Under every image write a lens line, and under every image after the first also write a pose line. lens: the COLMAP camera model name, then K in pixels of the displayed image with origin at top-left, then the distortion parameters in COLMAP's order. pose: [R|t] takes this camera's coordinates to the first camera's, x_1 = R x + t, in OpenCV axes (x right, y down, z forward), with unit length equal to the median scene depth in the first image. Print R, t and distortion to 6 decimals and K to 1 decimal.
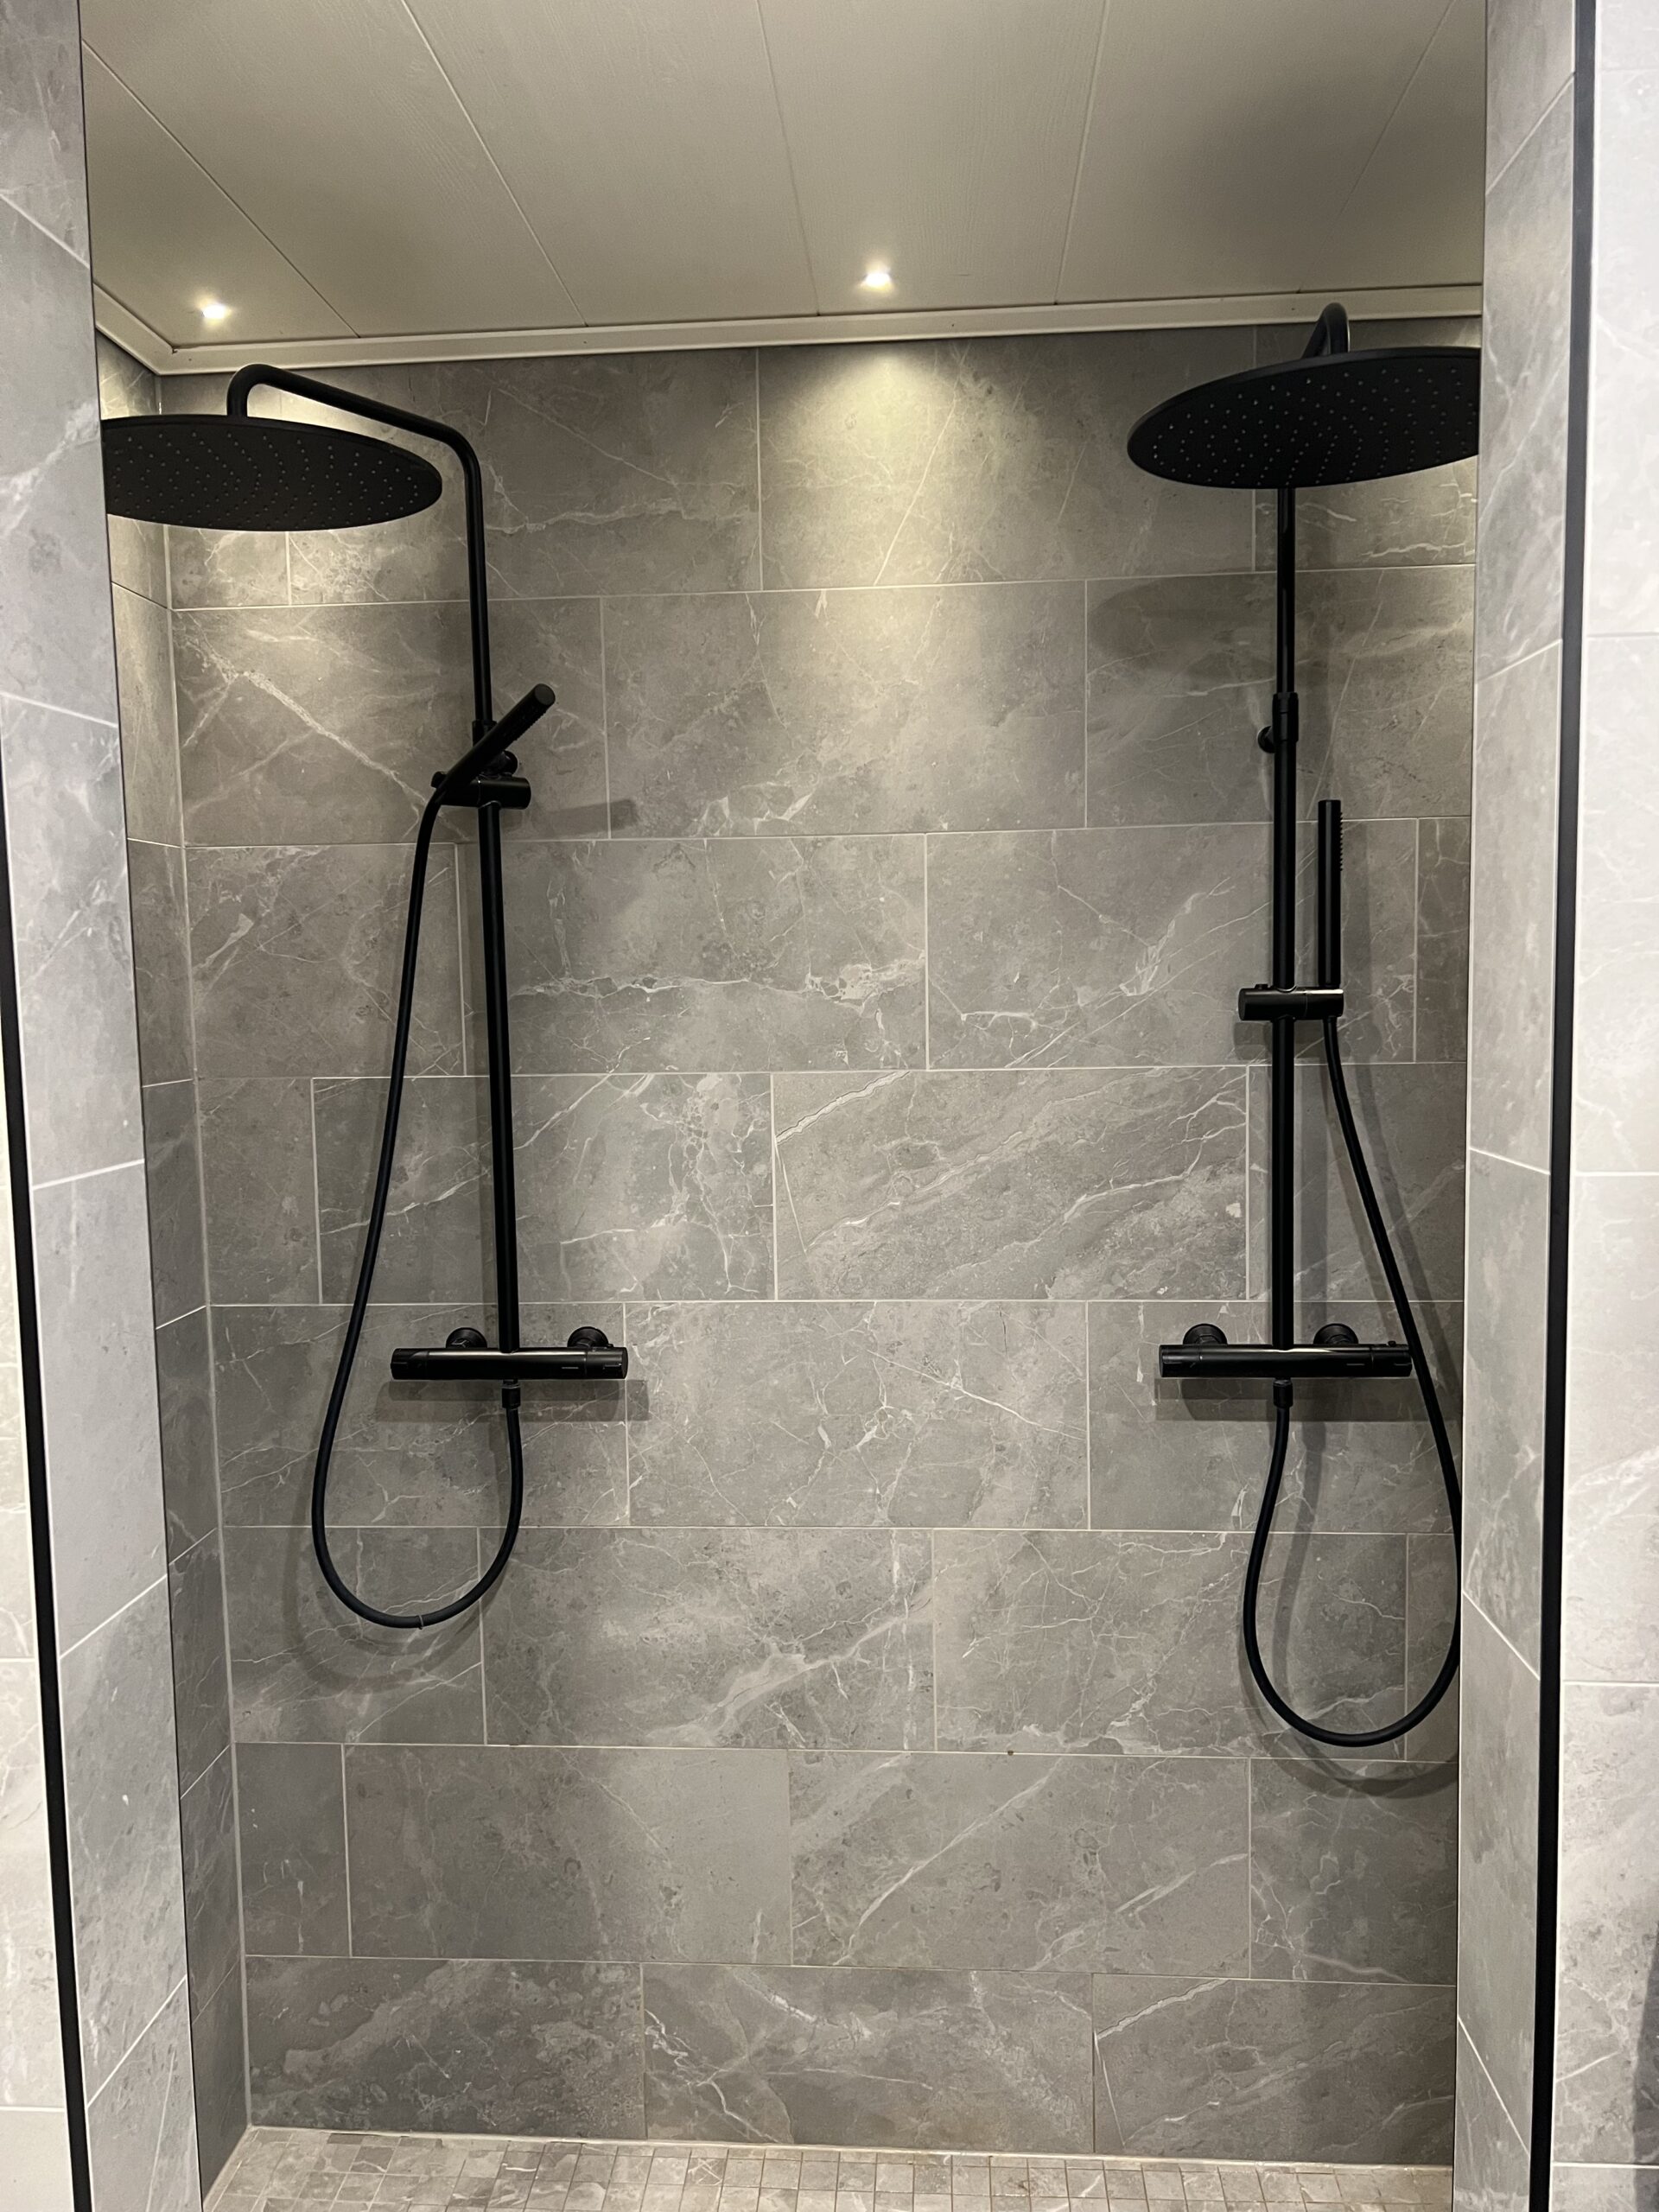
lens RADIAL K [[1662.0, 0, 836.5], [0, 1662.0, 1113.1], [0, 0, 1]] dist [0.046385, -0.035804]
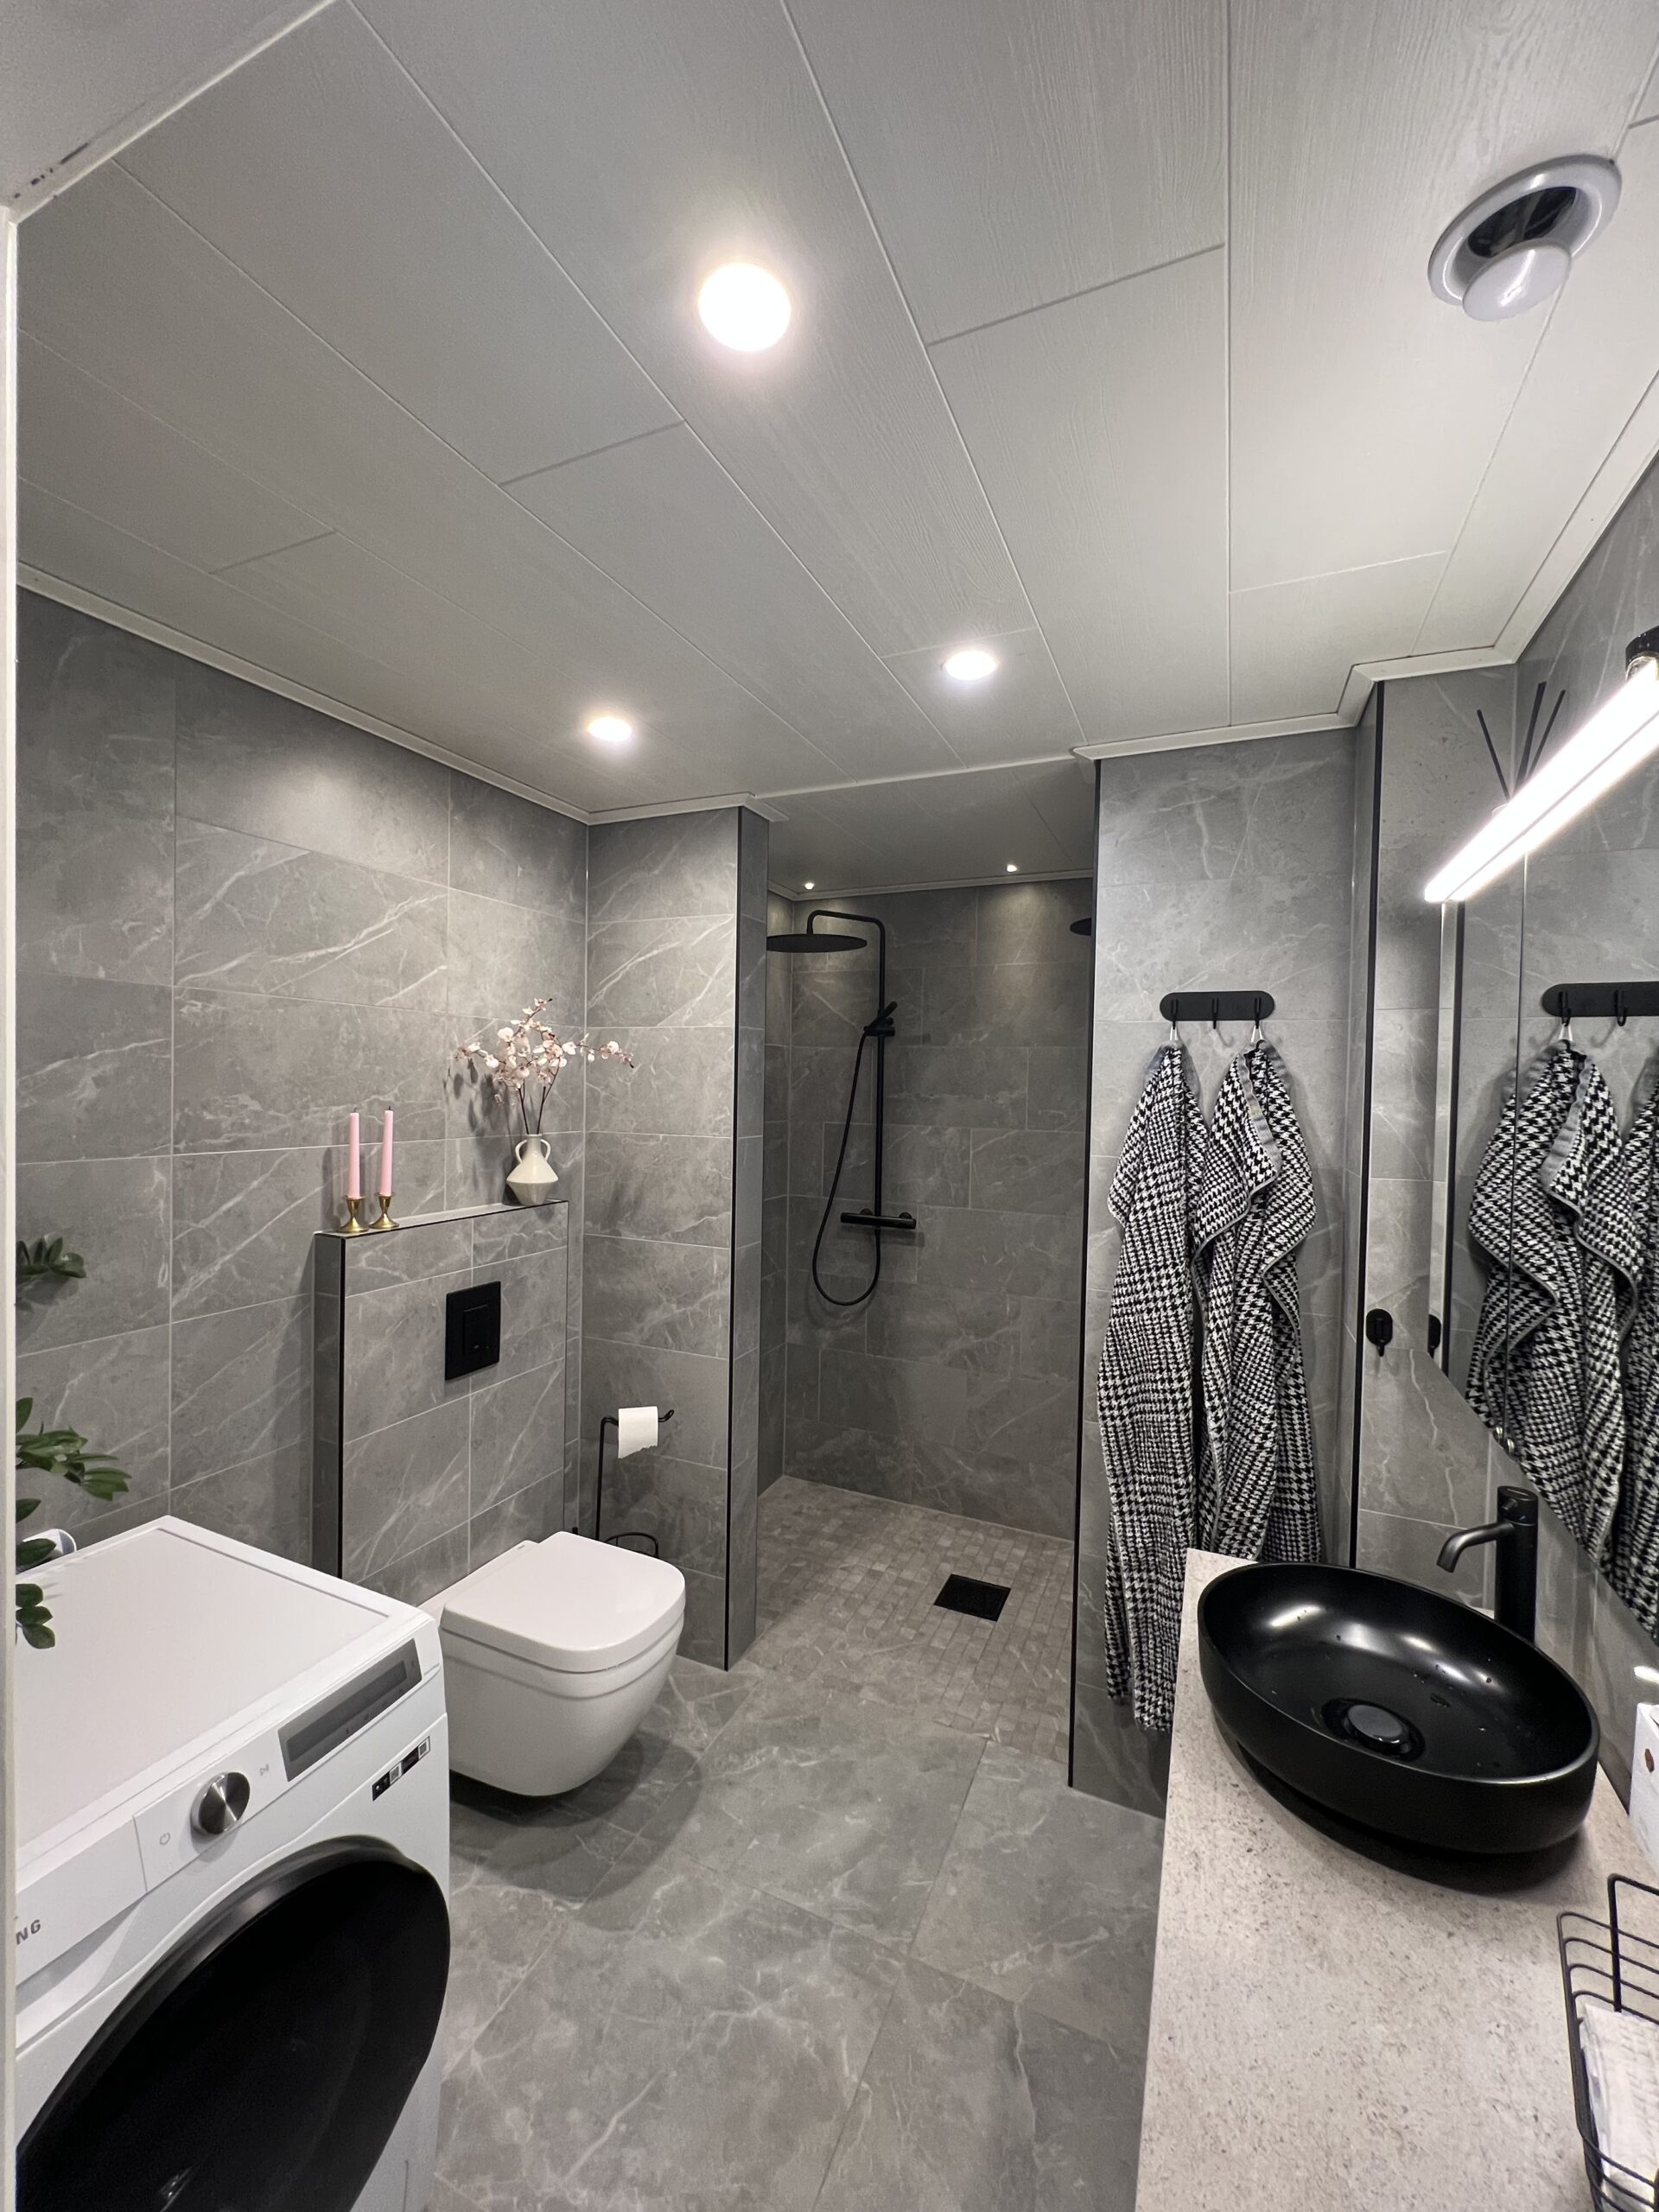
lens RADIAL K [[889.7, 0, 826.6], [0, 889.7, 1101.9], [0, 0, 1]] dist [-0.000003, 0.000011]
pose [[0.935330, 0.041922, -0.351284, 0.258421], [-0.066620, 0.996061, -0.058515, 0.035992], [0.347448, 0.078134, 0.934438, -0.515494]]
